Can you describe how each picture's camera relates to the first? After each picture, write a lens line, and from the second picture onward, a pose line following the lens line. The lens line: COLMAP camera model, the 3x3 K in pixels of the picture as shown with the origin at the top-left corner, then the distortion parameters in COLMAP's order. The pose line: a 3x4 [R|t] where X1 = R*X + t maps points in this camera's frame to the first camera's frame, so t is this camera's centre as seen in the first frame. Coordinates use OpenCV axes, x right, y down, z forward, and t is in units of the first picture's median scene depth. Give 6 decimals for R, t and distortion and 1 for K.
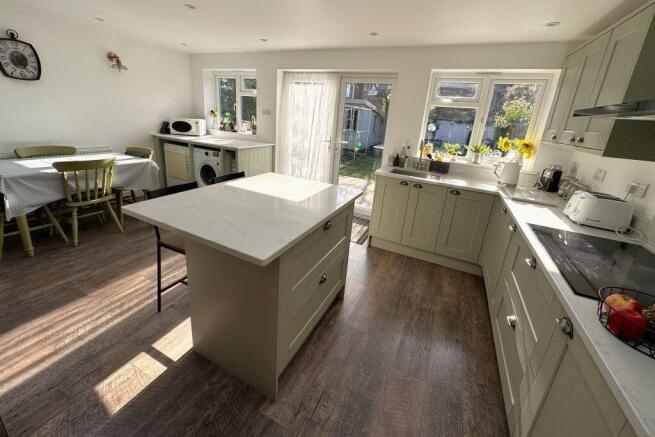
lens RADIAL K [[264.0, 0, 326.8], [0, 264.0, 189.4], [0, 0, 1]] dist [0.000166, -0.000237]
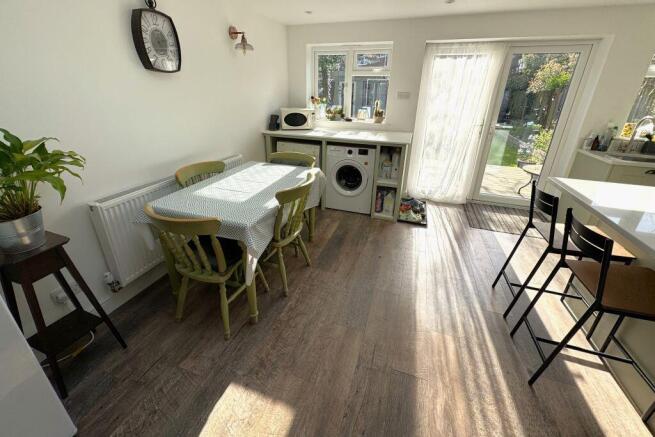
lens RADIAL K [[264.0, 0, 326.8], [0, 264.0, 189.4], [0, 0, 1]] dist [0.000166, -0.000237]
pose [[0.990609, -0.098111, 0.095228, -0.613032], [0.088787, 0.991252, 0.097659, -0.106194], [-0.103976, -0.088287, 0.990654, 0.184636]]
